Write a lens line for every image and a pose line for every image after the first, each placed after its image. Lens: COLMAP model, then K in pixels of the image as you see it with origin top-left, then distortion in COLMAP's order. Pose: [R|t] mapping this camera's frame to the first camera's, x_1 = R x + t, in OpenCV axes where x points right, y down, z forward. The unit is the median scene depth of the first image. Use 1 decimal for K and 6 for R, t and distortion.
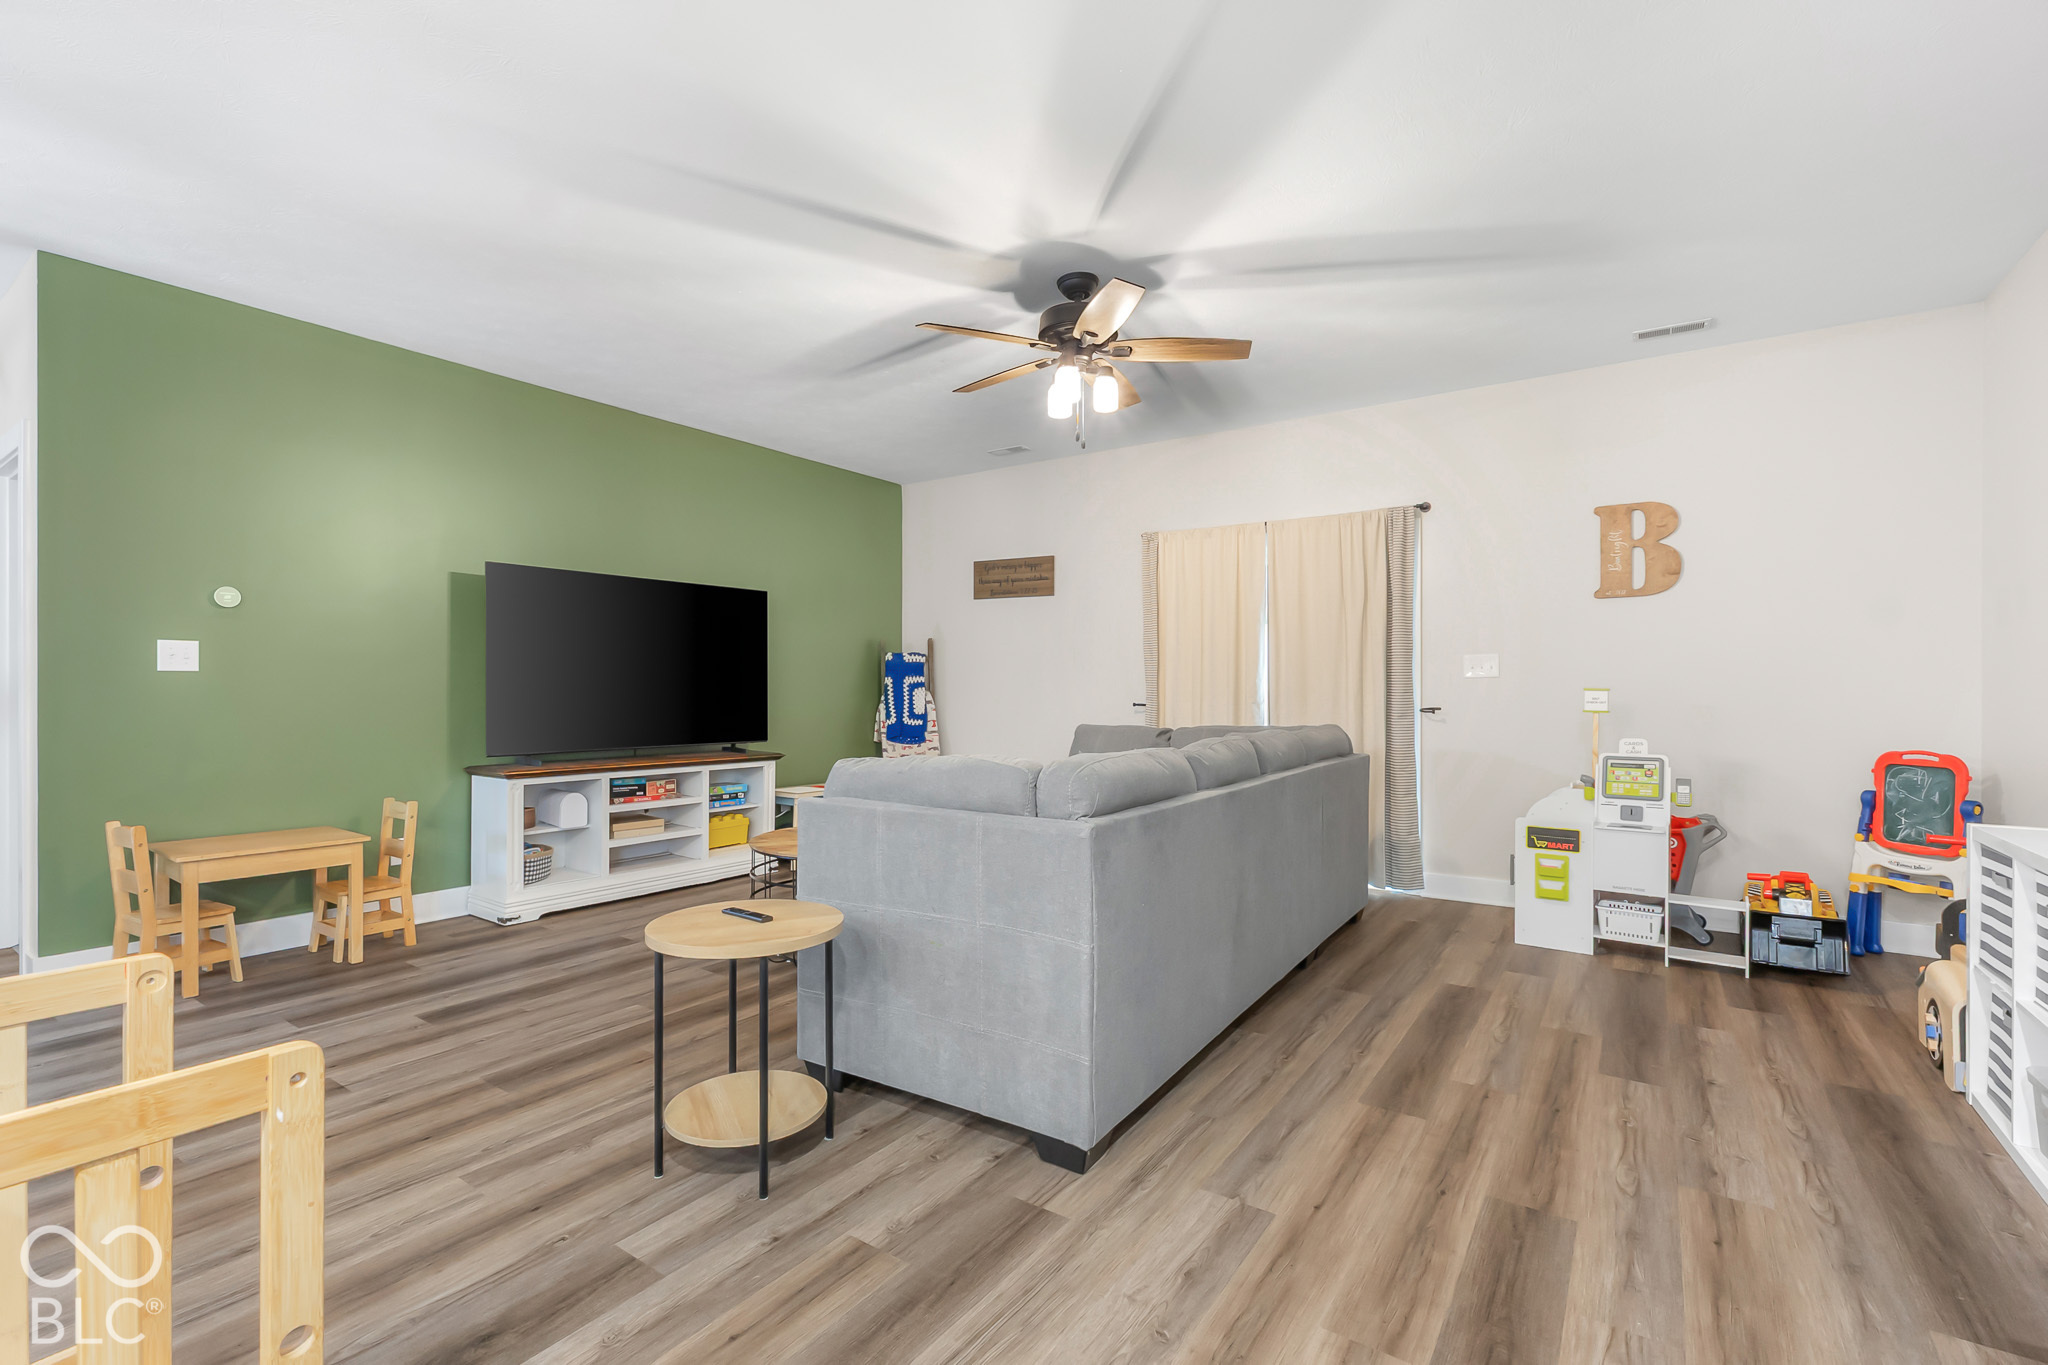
lens RADIAL K [[924.7, 0, 1022.1], [0, 924.7, 676.8], [0, 0, 1]] dist [-0.007261, 0.008480]
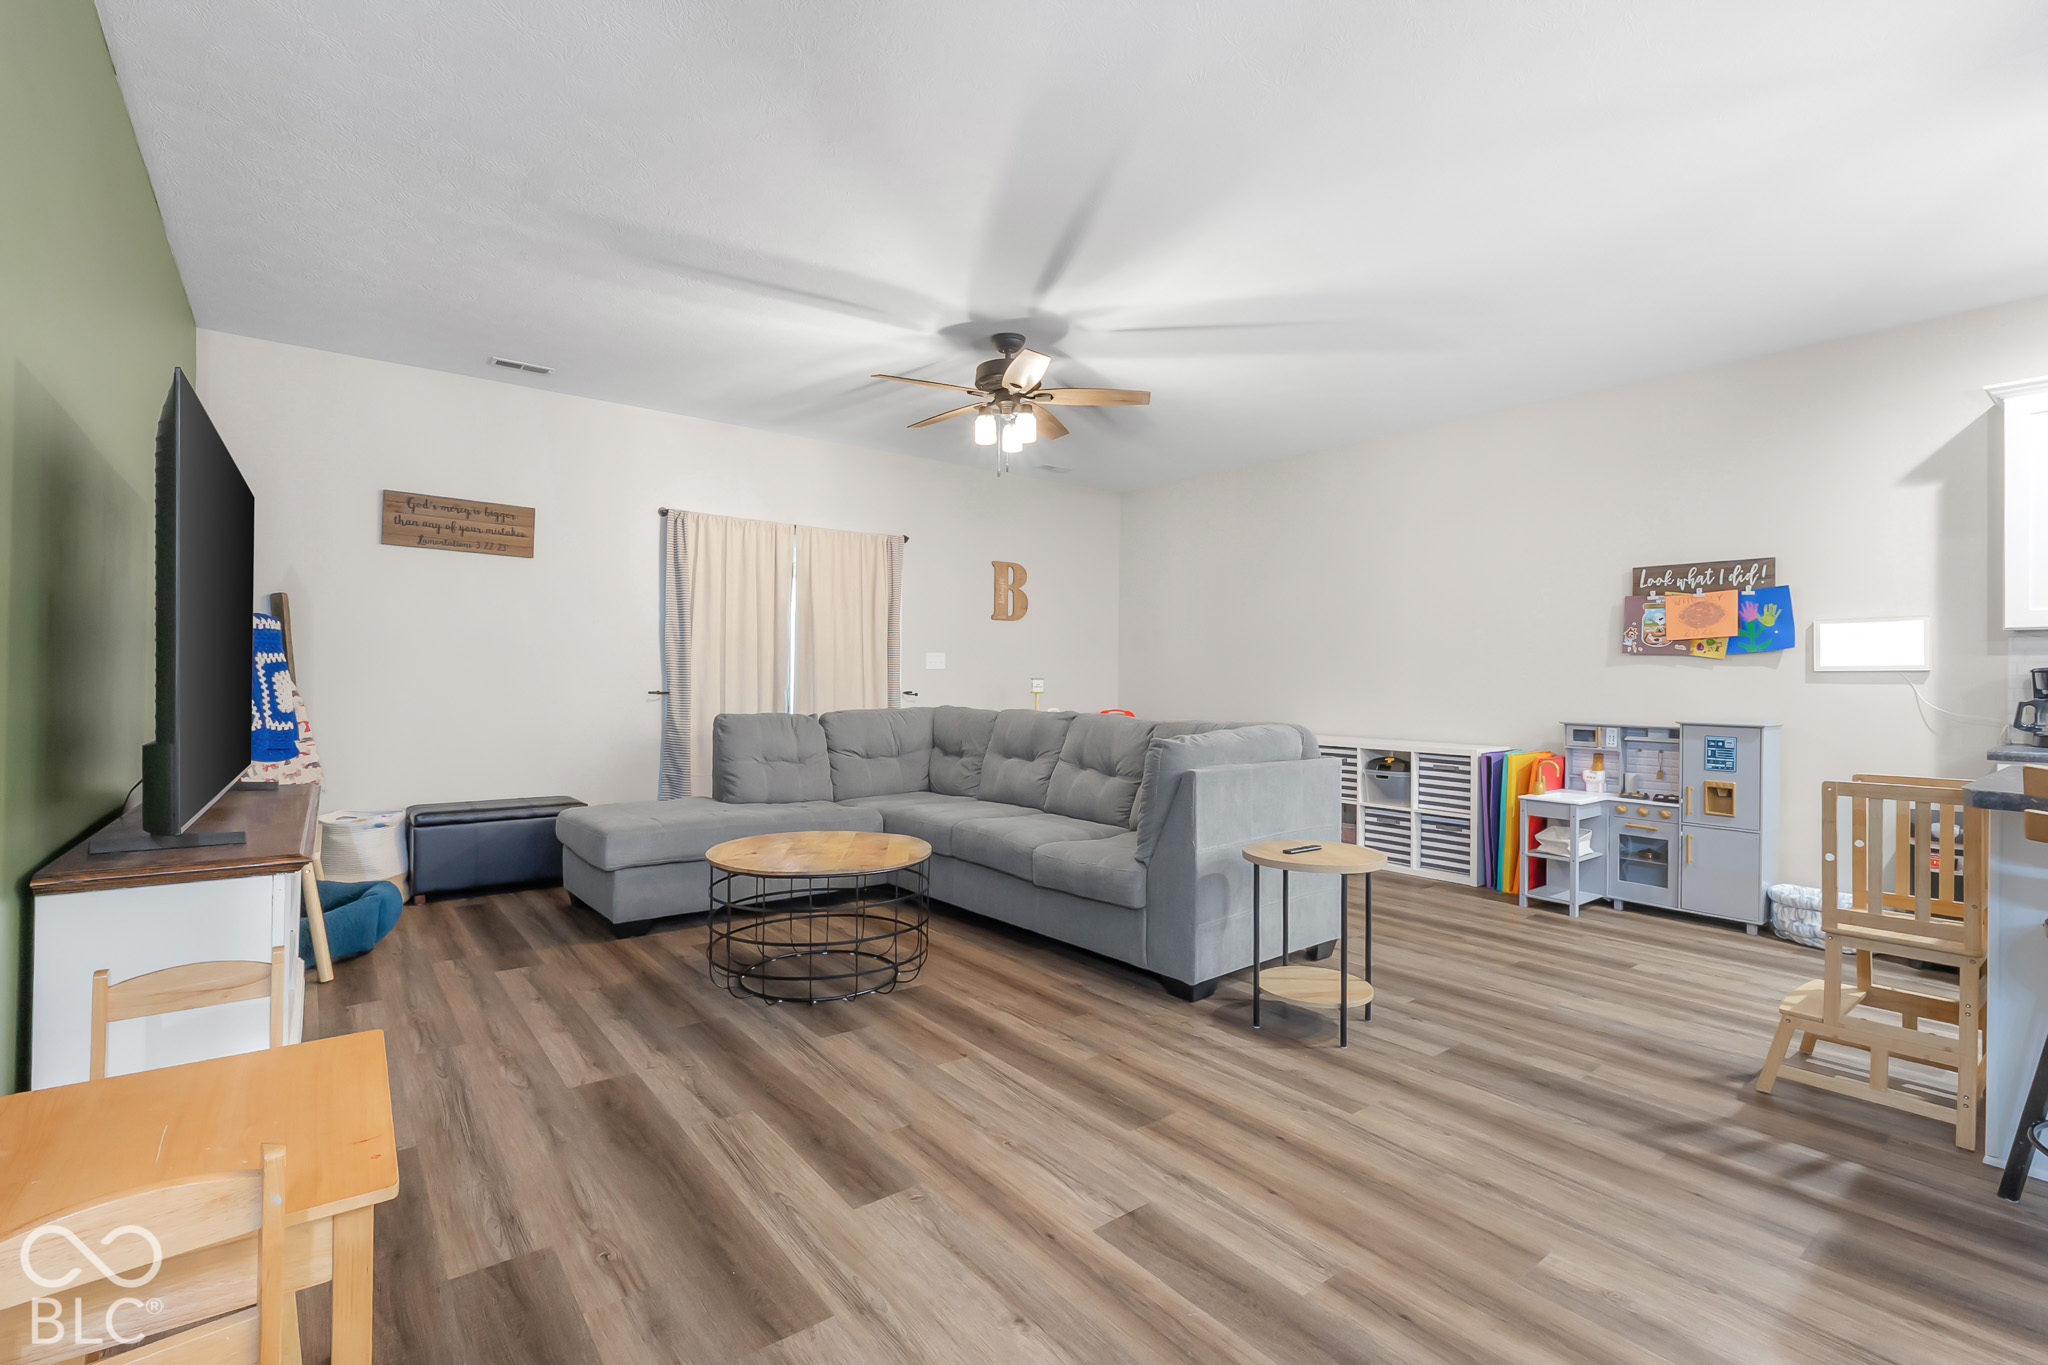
lens RADIAL K [[924.7, 0, 1022.1], [0, 924.7, 676.8], [0, 0, 1]] dist [-0.007261, 0.008480]
pose [[0.288812, -0.001291, 0.957385, -0.653780], [-0.025214, 0.999642, 0.008954, -0.002942], [-0.957054, -0.026726, 0.288676, 0.382716]]
